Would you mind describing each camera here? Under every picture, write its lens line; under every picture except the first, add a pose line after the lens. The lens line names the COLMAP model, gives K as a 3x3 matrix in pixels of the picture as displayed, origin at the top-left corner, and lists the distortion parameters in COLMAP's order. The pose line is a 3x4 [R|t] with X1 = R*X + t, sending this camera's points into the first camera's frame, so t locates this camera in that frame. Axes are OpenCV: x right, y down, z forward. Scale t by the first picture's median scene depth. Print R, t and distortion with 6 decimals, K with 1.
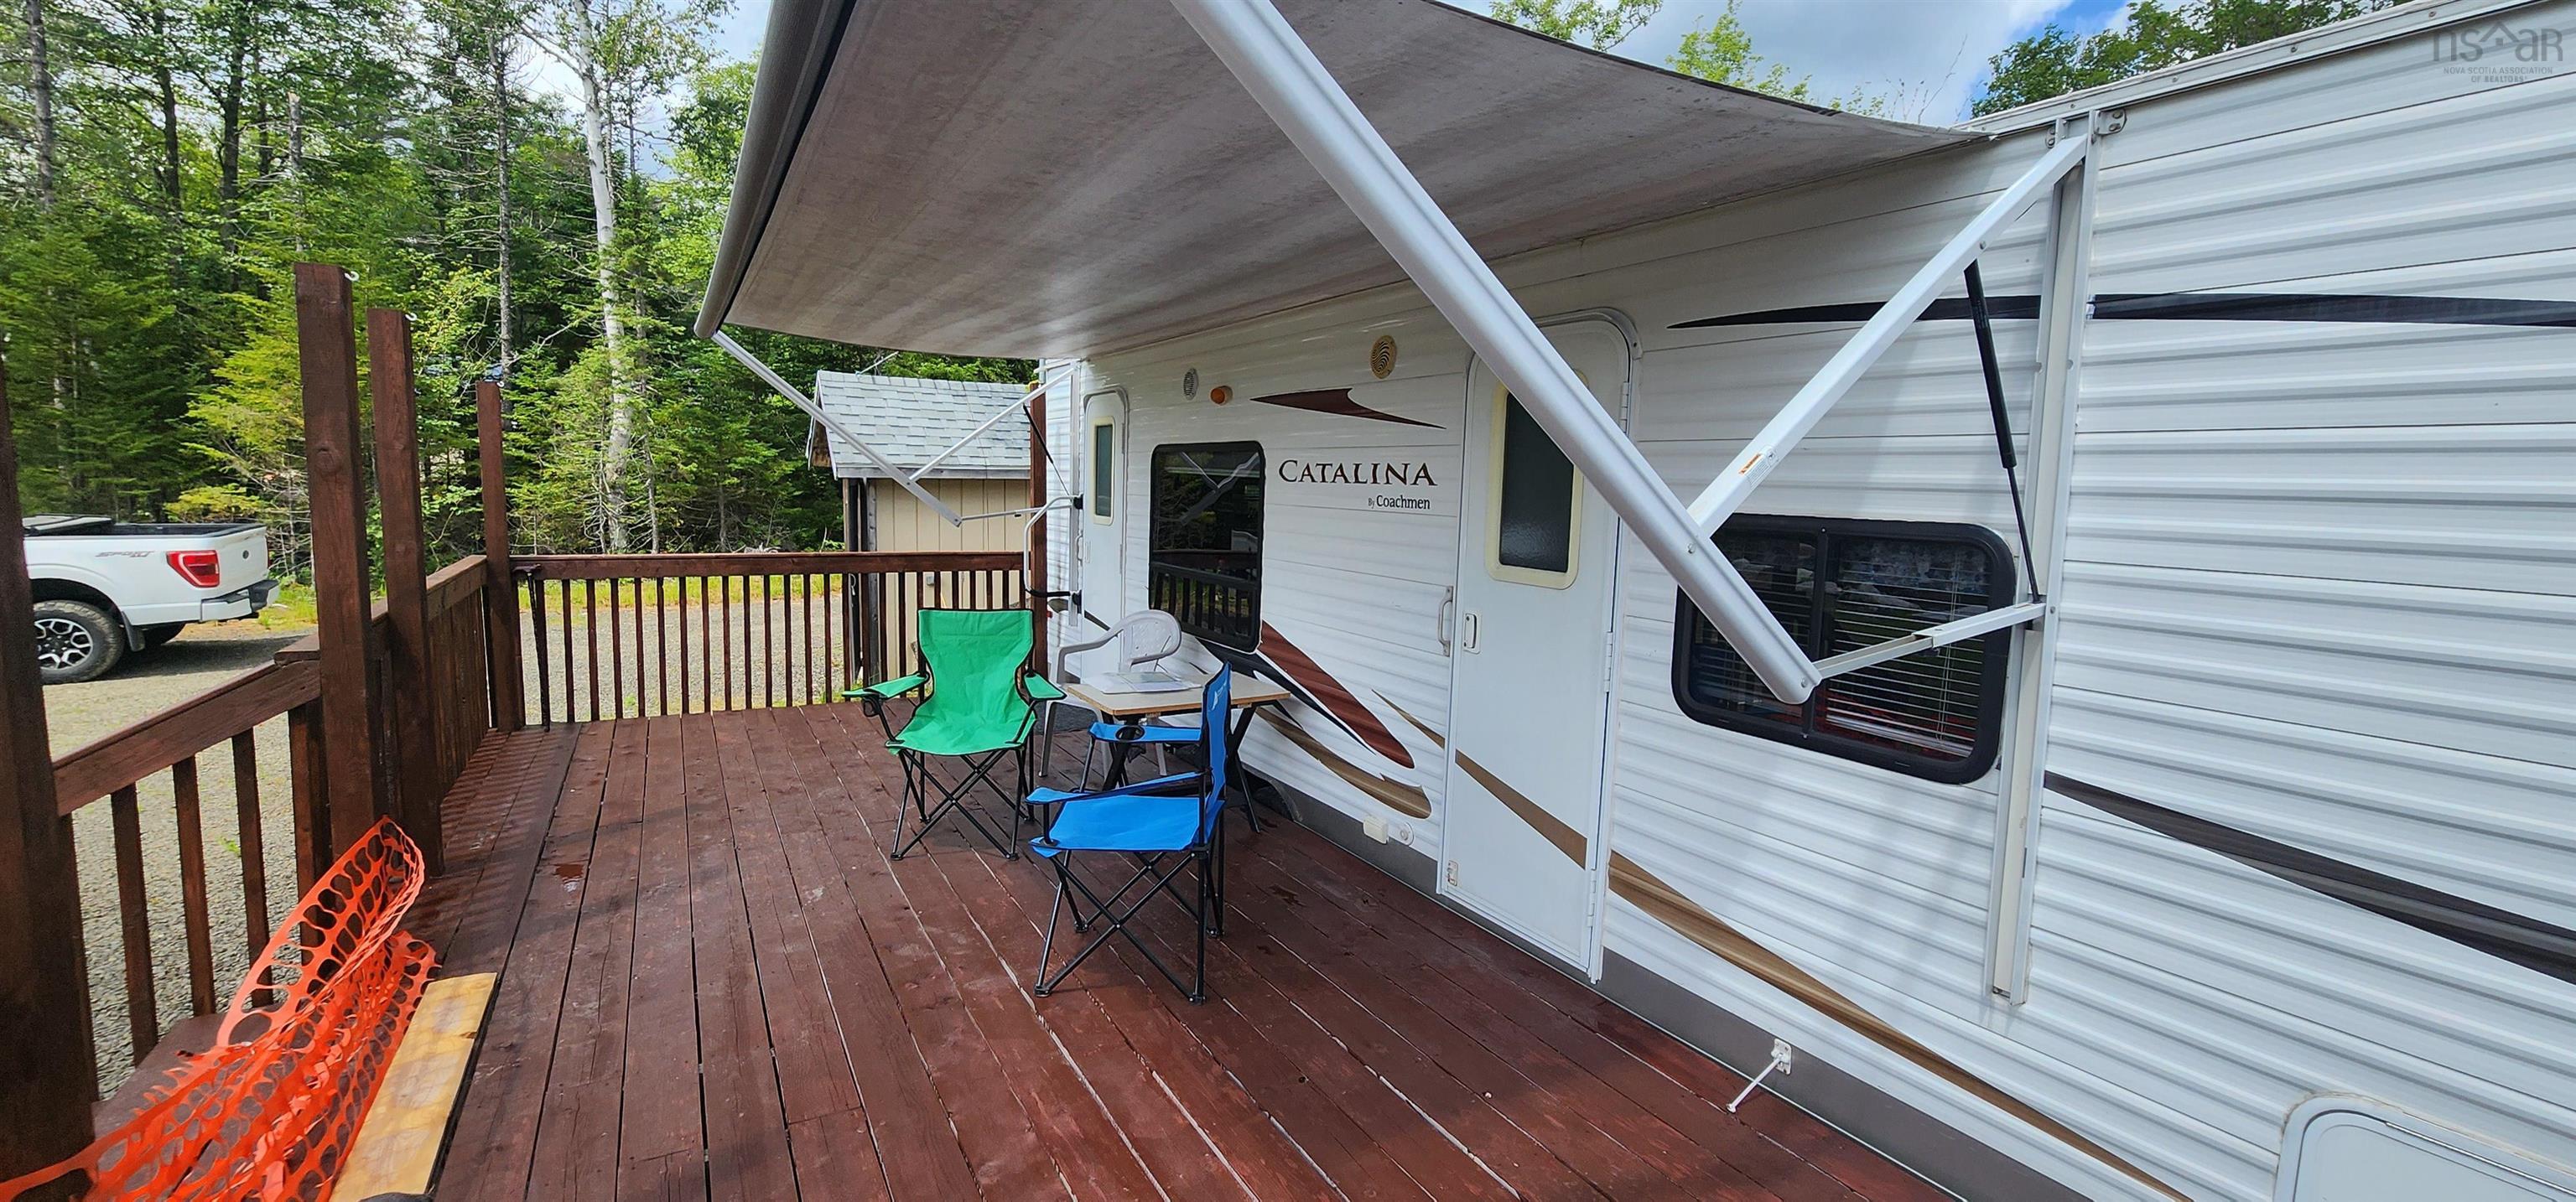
lens RADIAL K [[1054.6, 0, 1288.0], [0, 1054.6, 601.0], [0, 0, 1]] dist [-0.010639, -0.000305]
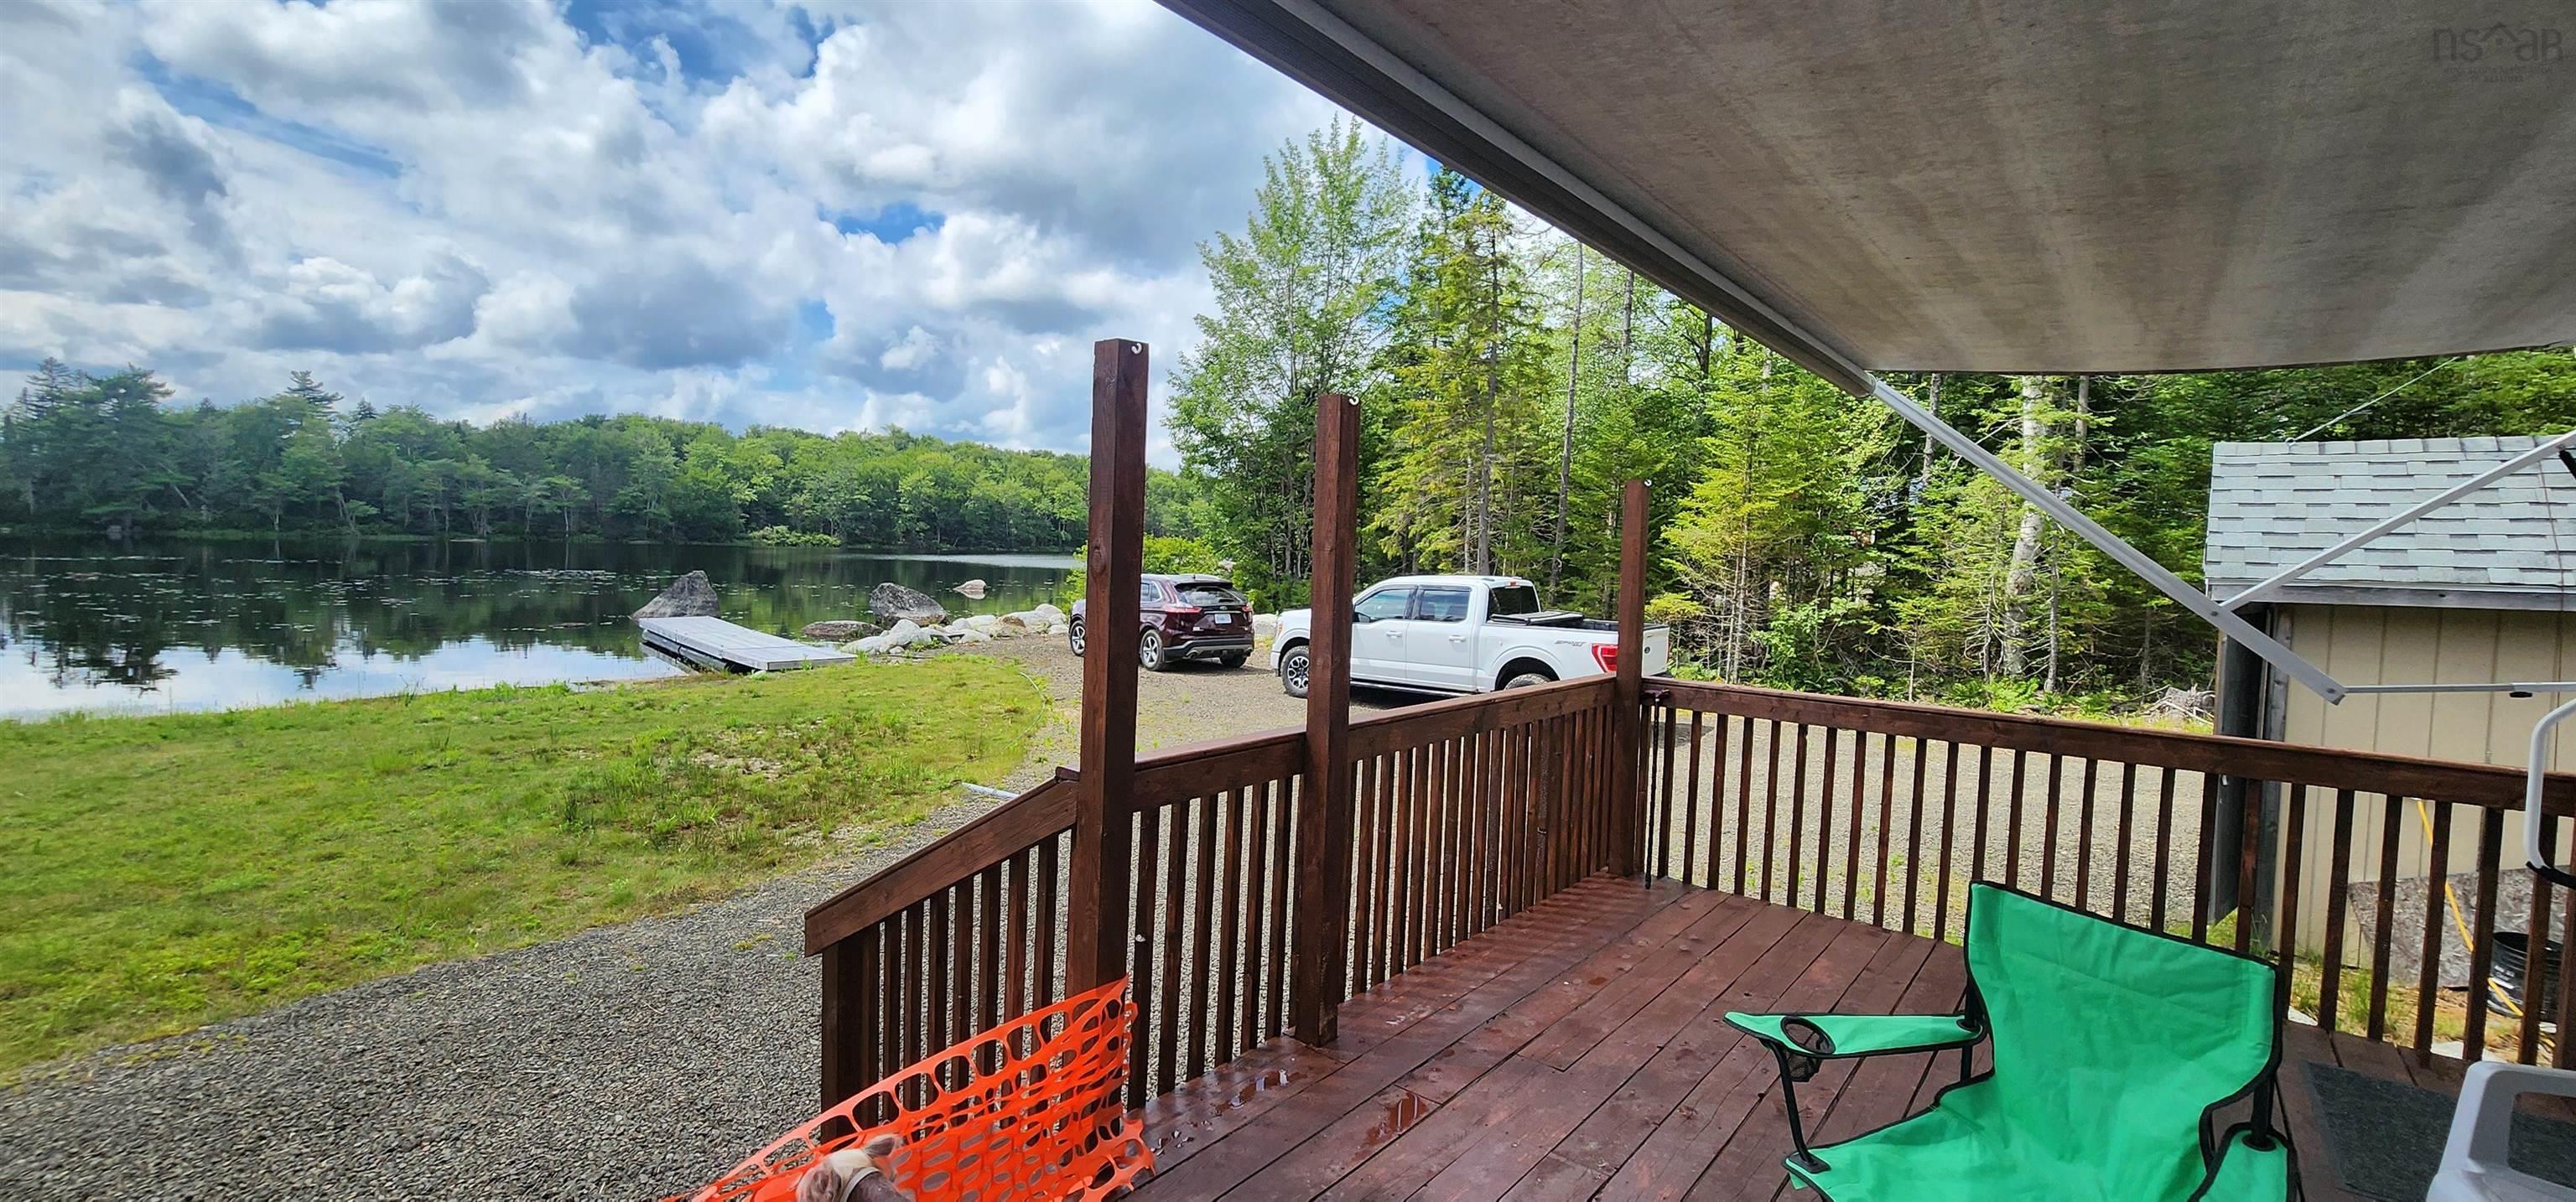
lens RADIAL K [[1054.6, 0, 1288.0], [0, 1054.6, 601.0], [0, 0, 1]] dist [-0.010639, -0.000305]
pose [[0.333889, 0.027505, -0.942211, -0.012473], [-0.130568, 0.991288, -0.017332, -0.042893], [0.933526, 0.128810, 0.334571, 0.349501]]
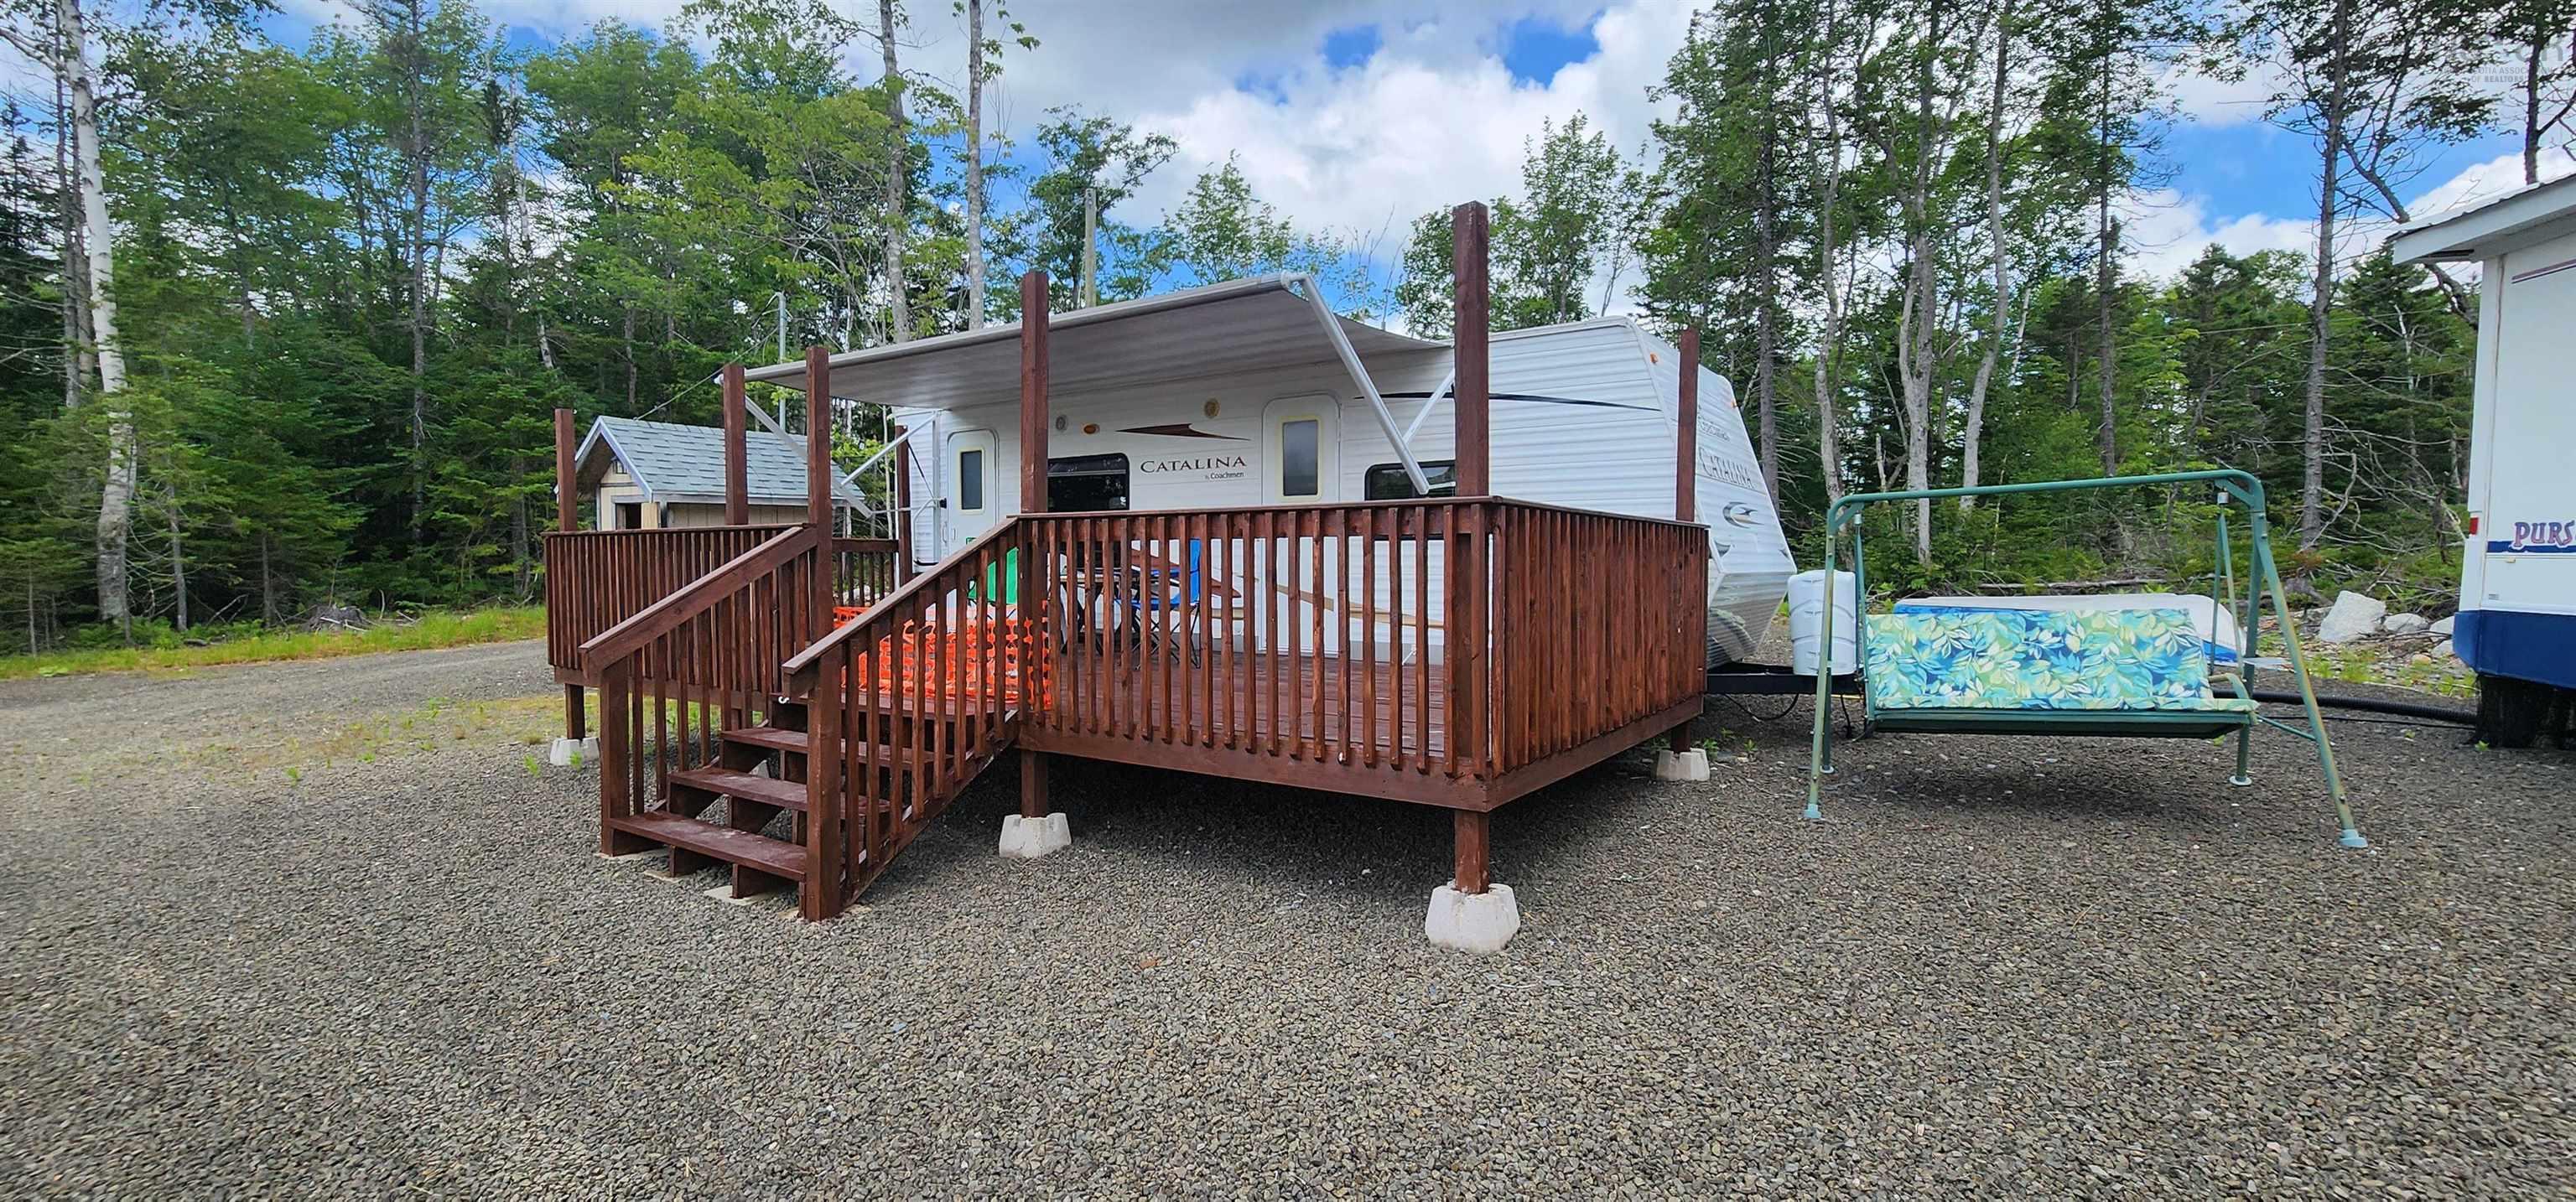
lens RADIAL K [[1054.6, 0, 1288.0], [0, 1054.6, 601.0], [0, 0, 1]] dist [-0.010639, -0.000305]
pose [[0.899421, -0.049773, 0.434240, -0.424397], [0.079841, 0.995488, -0.051268, 0.164936], [-0.429729, 0.080782, 0.899337, -0.566480]]
